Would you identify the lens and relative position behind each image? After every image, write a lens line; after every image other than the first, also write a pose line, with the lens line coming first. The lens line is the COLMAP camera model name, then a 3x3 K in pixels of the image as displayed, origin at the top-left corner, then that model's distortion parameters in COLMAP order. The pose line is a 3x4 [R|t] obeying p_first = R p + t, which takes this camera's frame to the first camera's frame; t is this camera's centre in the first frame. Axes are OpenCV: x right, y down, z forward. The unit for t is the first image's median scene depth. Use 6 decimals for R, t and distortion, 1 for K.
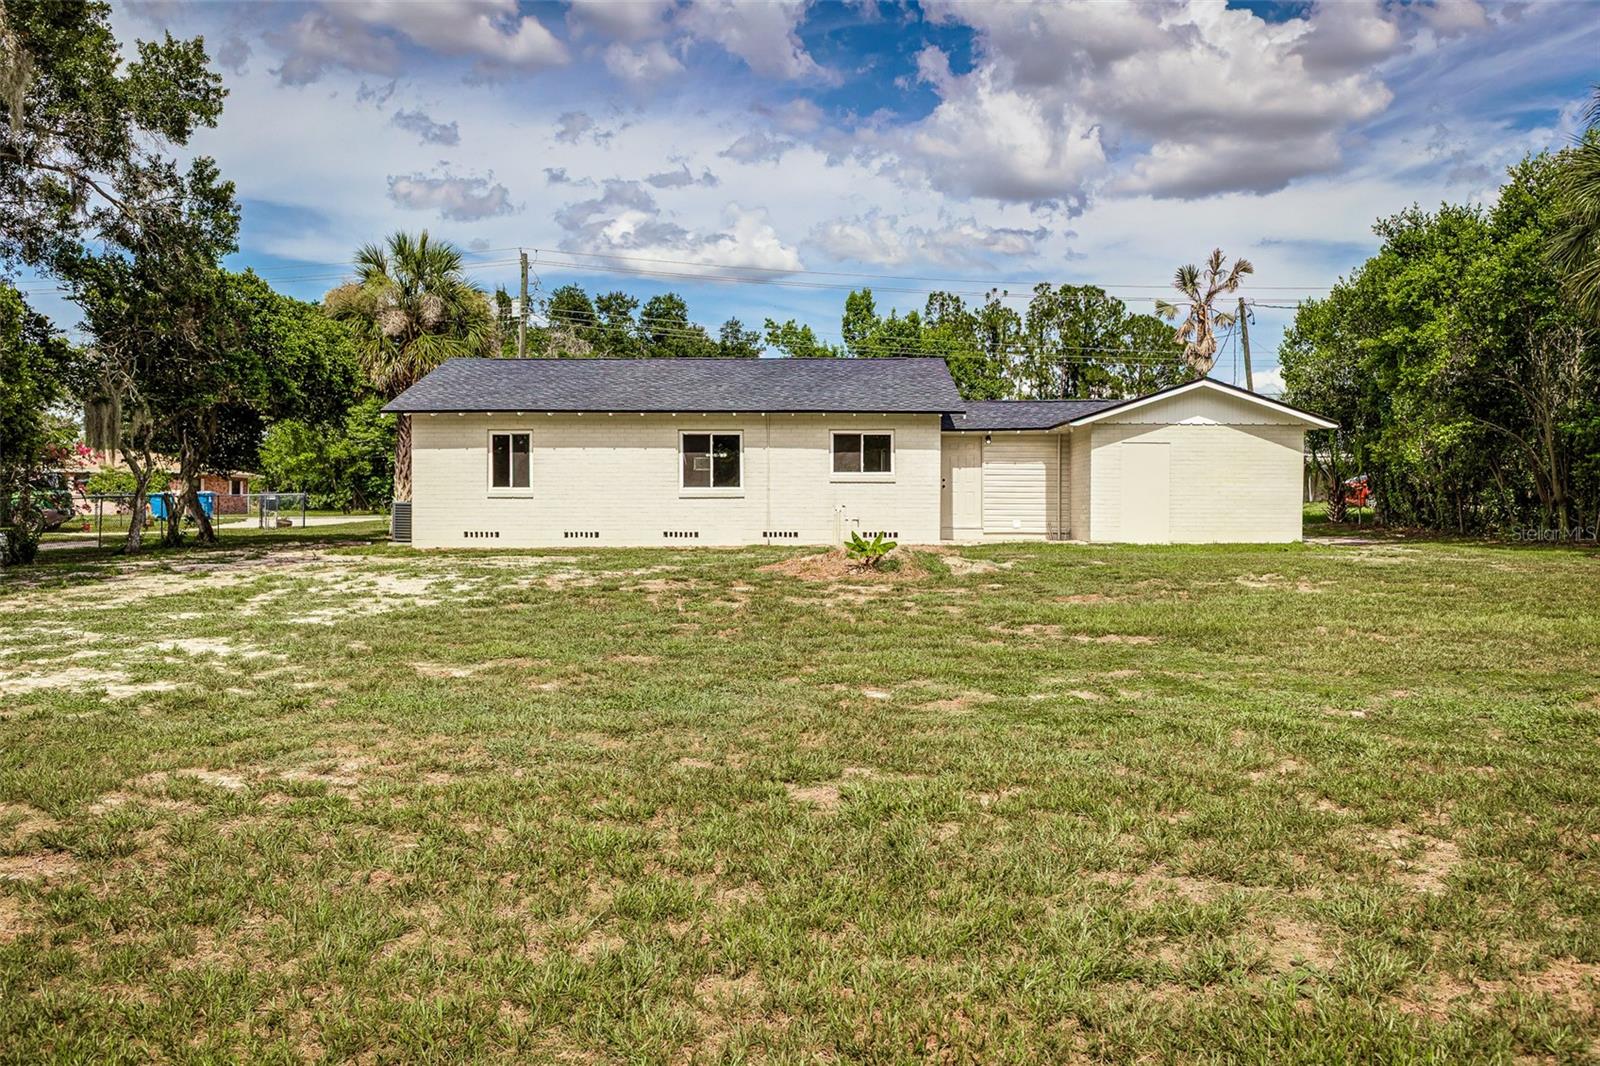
lens RADIAL K [[1341.0, 0, 799.0], [0, 1341.0, 535.0], [0, 0, 1]] dist [0.012740, 0.011108]
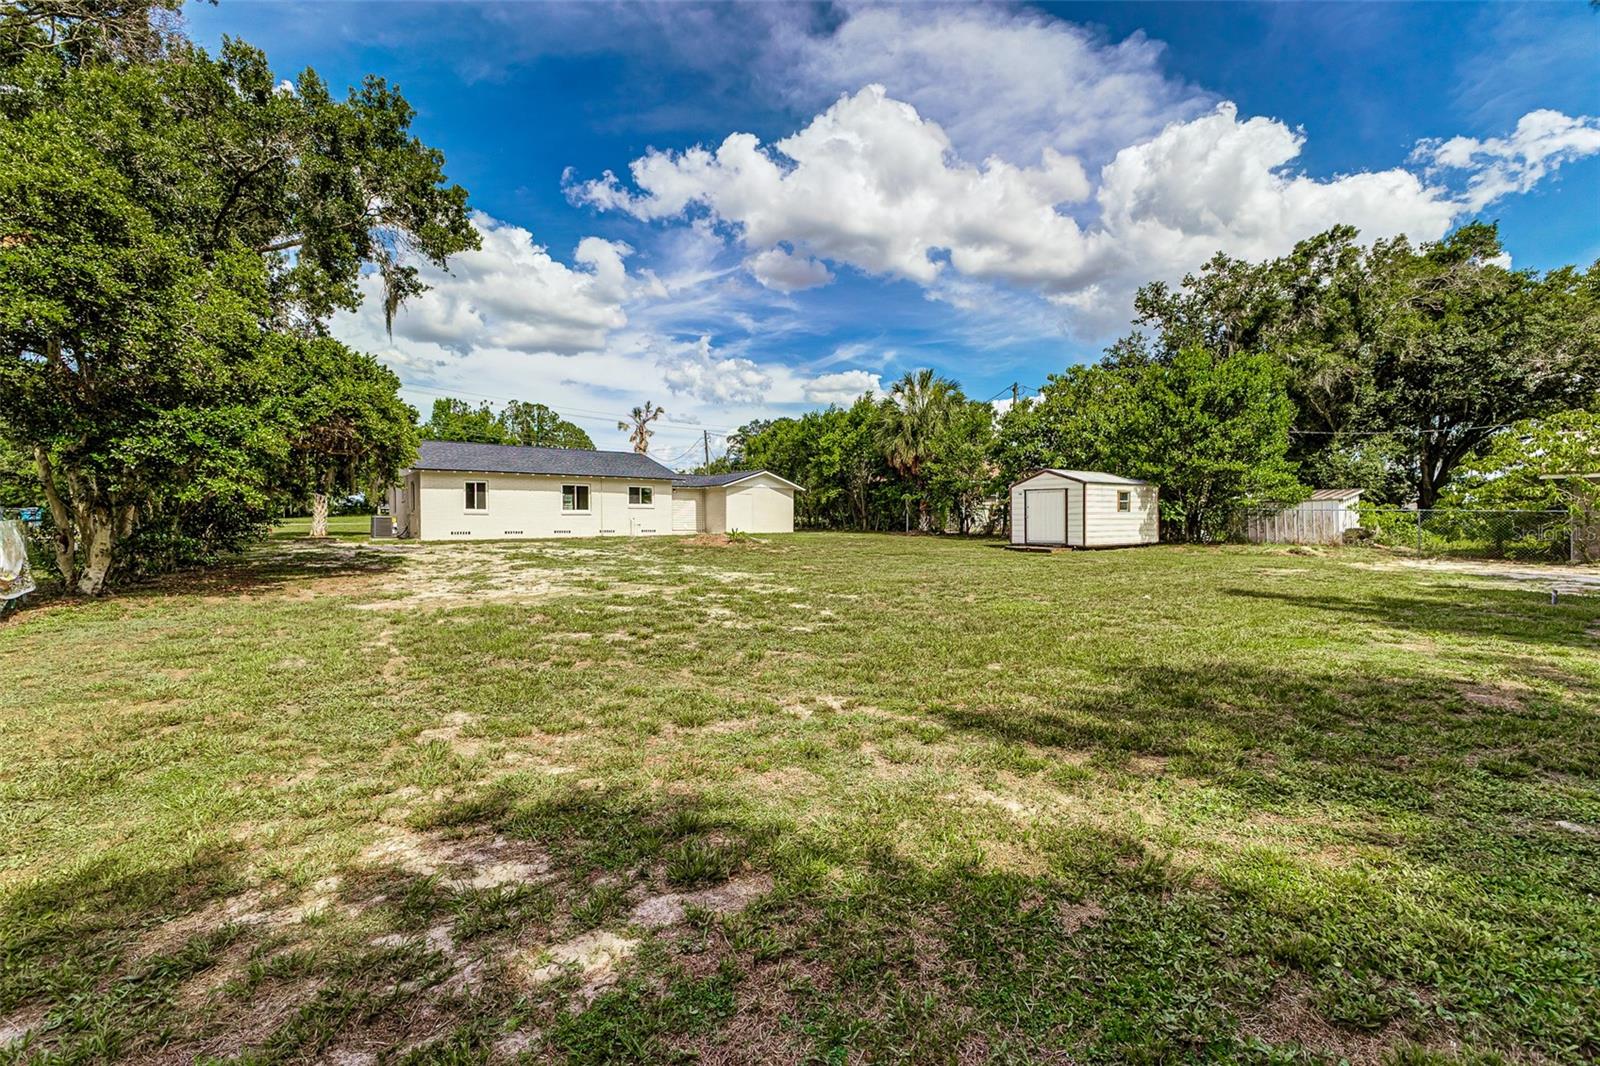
lens RADIAL K [[692.9, 0, 792.6], [0, 692.9, 523.9], [0, 0, 1]] dist [0.008144, -0.003599]
pose [[0.798666, -0.003774, 0.601762, -0.458873], [0.010686, 0.999912, -0.007912, -0.000485], [-0.601679, 0.012749, 0.798636, -0.104140]]
